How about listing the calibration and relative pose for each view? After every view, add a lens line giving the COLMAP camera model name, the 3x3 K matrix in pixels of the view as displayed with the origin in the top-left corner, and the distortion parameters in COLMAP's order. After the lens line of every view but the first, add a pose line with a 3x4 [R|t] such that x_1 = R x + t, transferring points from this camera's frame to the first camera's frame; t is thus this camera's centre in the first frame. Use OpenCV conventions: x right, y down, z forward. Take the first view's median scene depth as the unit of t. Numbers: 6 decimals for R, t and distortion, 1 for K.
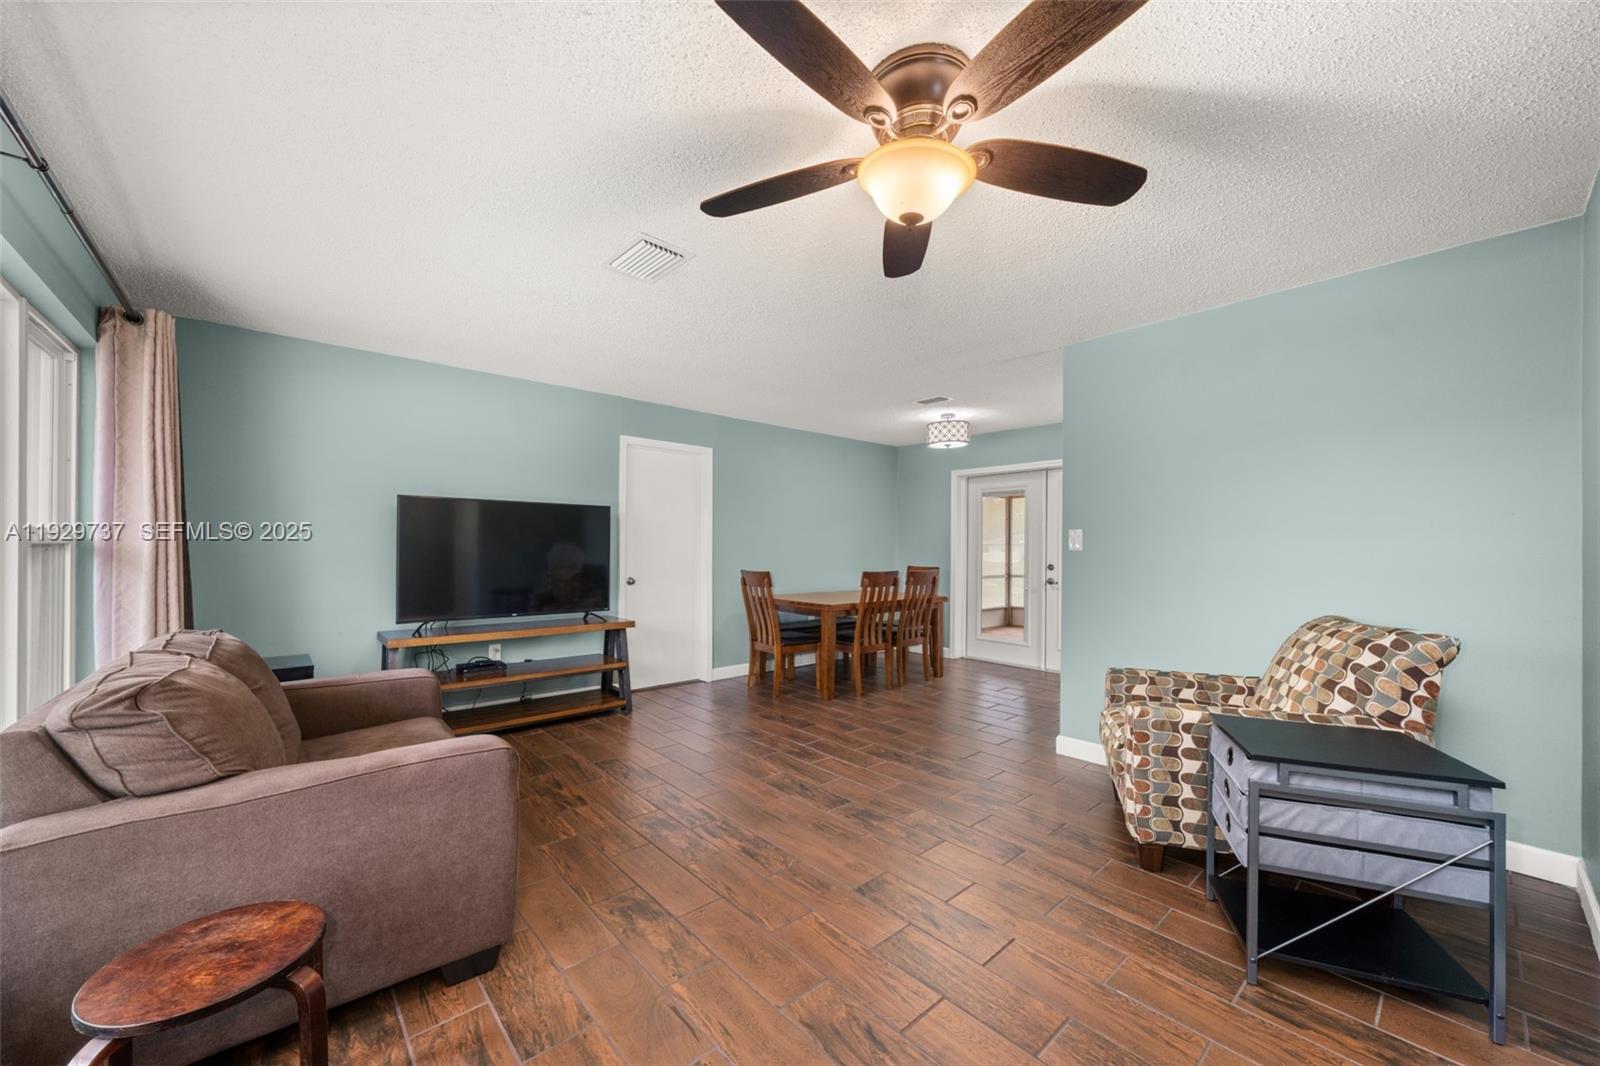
lens RADIAL K [[608.1, 0, 791.9], [0, 608.1, 544.2], [0, 0, 1]] dist [-0.001055, -0.000001]
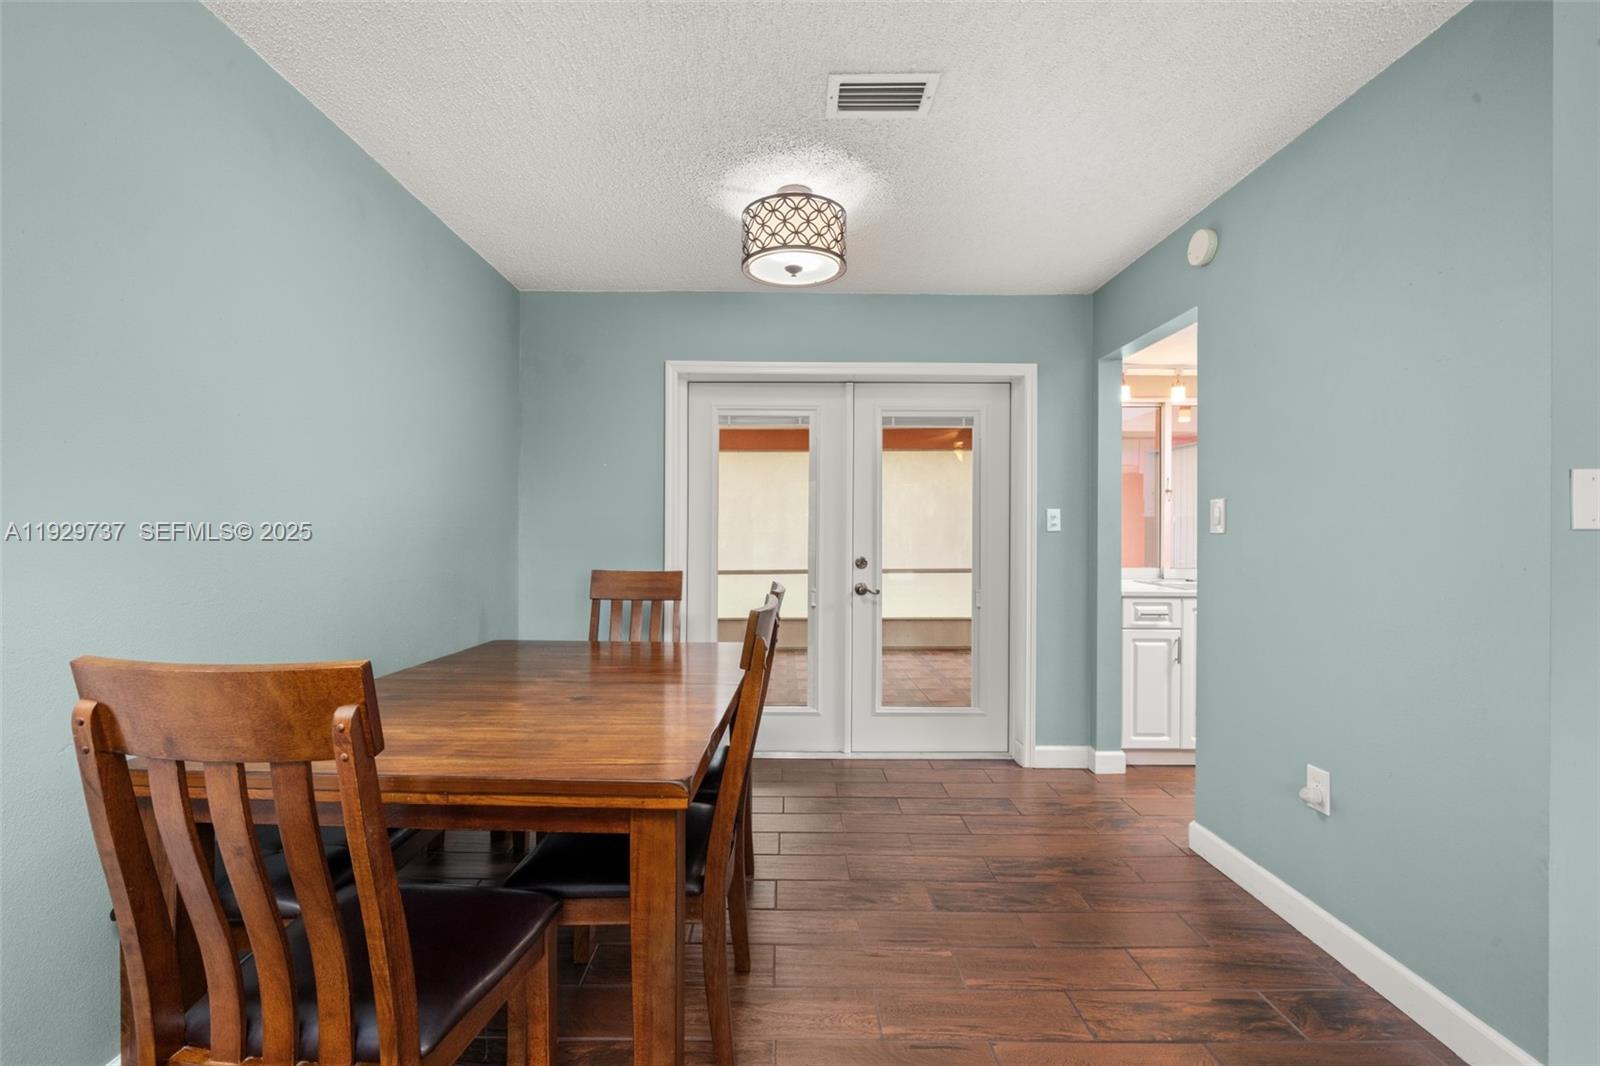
lens RADIAL K [[682.2, 0, 767.5], [0, 682.2, 530.5], [0, 0, 1]] dist [-0.001767, -0.000174]
pose [[0.662329, 0.001929, 0.749211, -0.098921], [-0.004859, 0.999987, 0.001721, 0.009382], [-0.749197, -0.004780, 0.662330, 0.779812]]
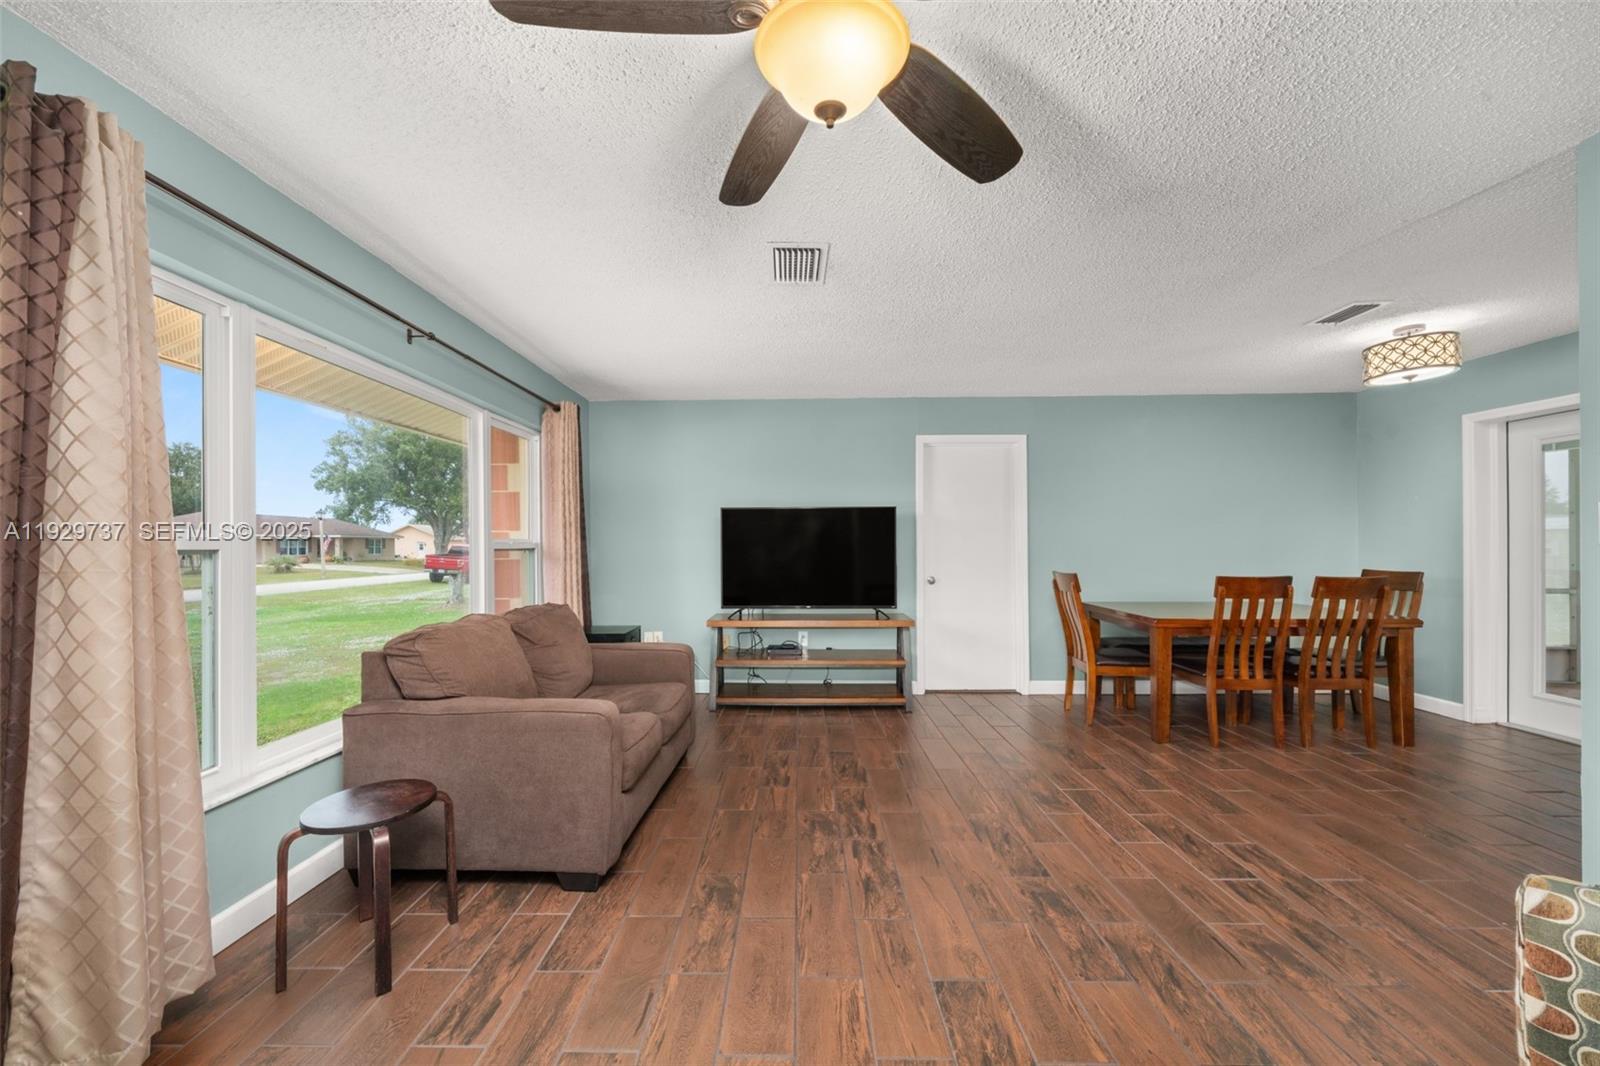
lens RADIAL K [[583.0, 0, 783.2], [0, 583.0, 543.0], [0, 0, 1]] dist [-0.000528, 0.000042]
pose [[0.731833, -0.014113, -0.681338, 0.208759], [0.014498, 0.999882, -0.005139, 0.001048], [0.681330, -0.006118, 0.731951, 0.137554]]
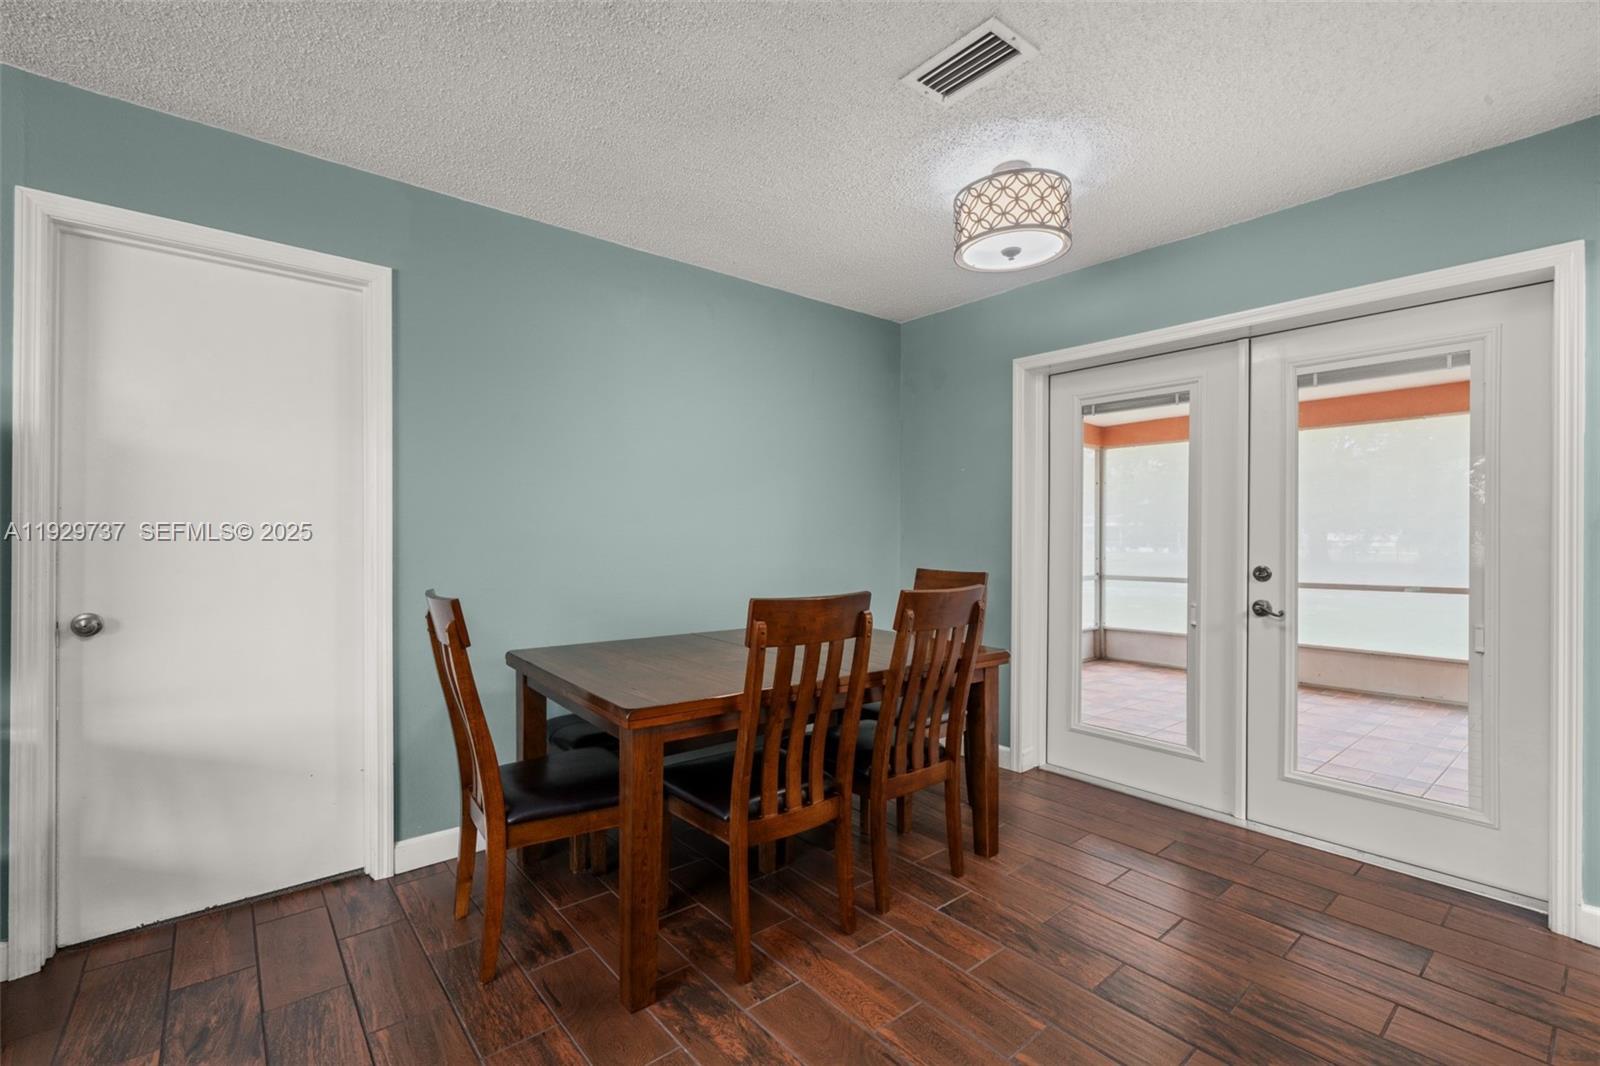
lens RADIAL K [[694.6, 0, 800.0], [0, 694.6, 533.0], [0, 0, 1]] dist [-0.000998, -0.000347]
pose [[0.999761, -0.003120, -0.021641, 0.147892], [0.003205, 0.999987, 0.003905, 0.008663], [0.021629, -0.003973, 0.999758, 0.621491]]
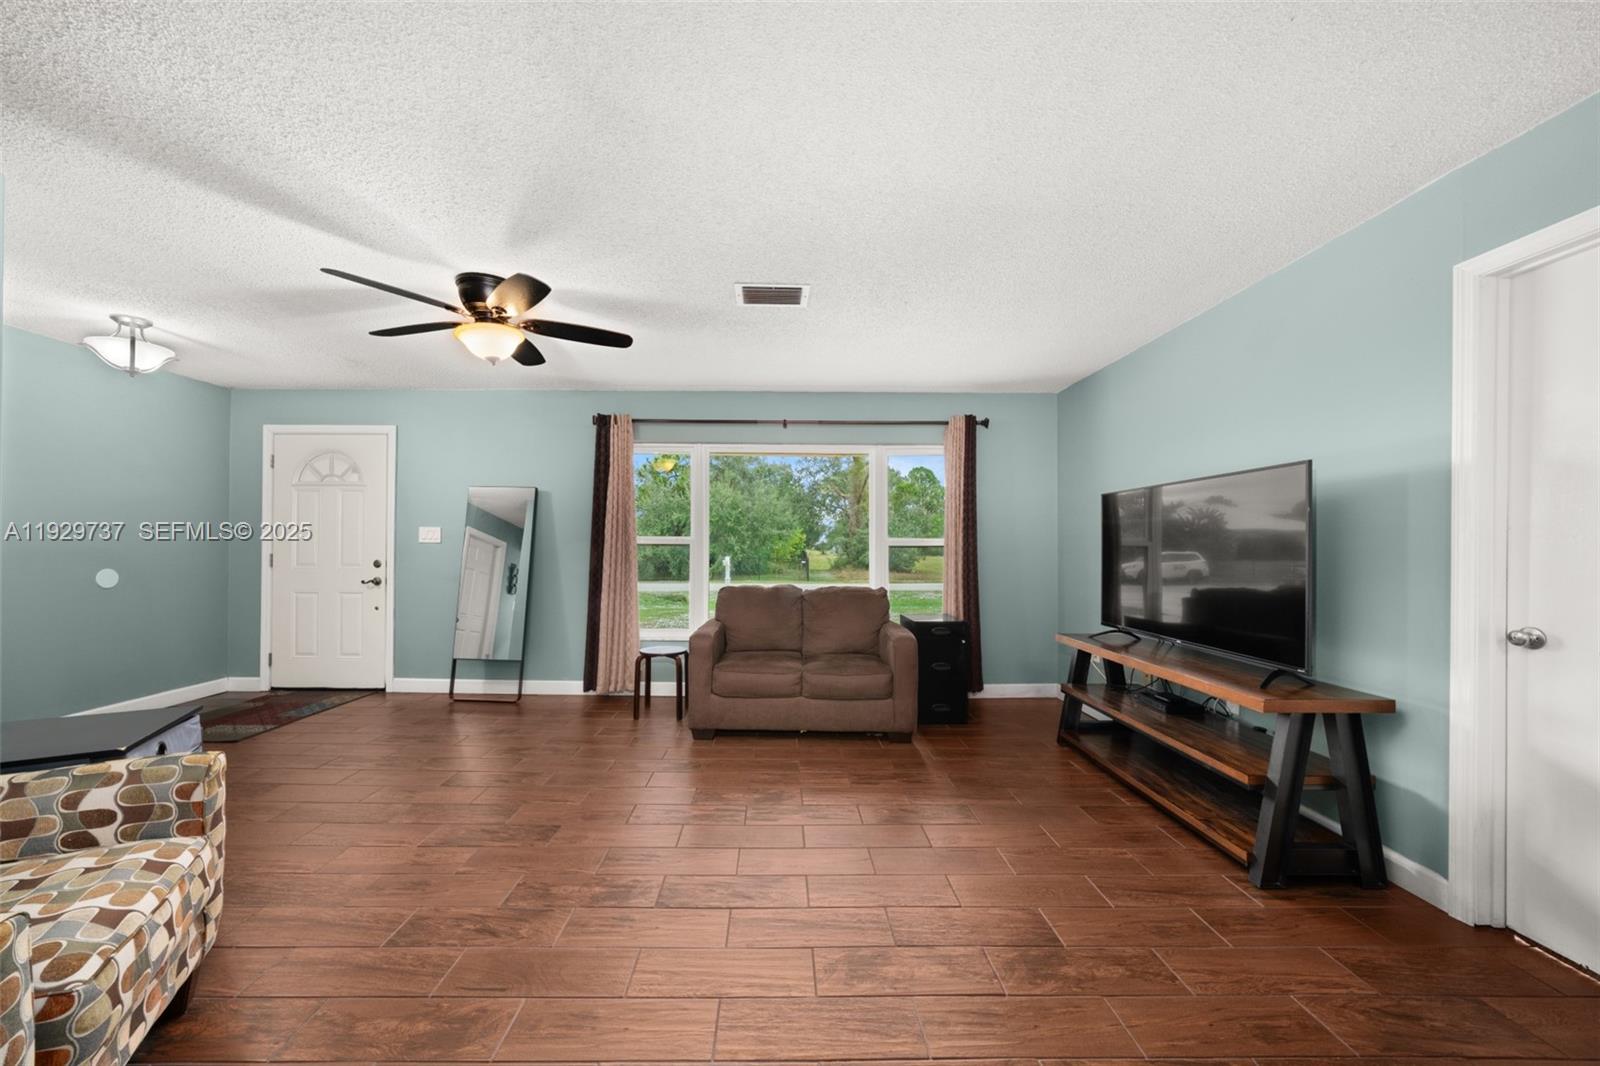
lens RADIAL K [[571.0, 0, 782.1], [0, 571.0, 549.7], [0, 0, 1]] dist [-0.001906, -0.000020]
pose [[-0.665613, -0.008350, -0.746251, 0.285725], [-0.004954, 0.999965, -0.006771, 0.012582], [0.746281, -0.000809, -0.665631, 0.897973]]
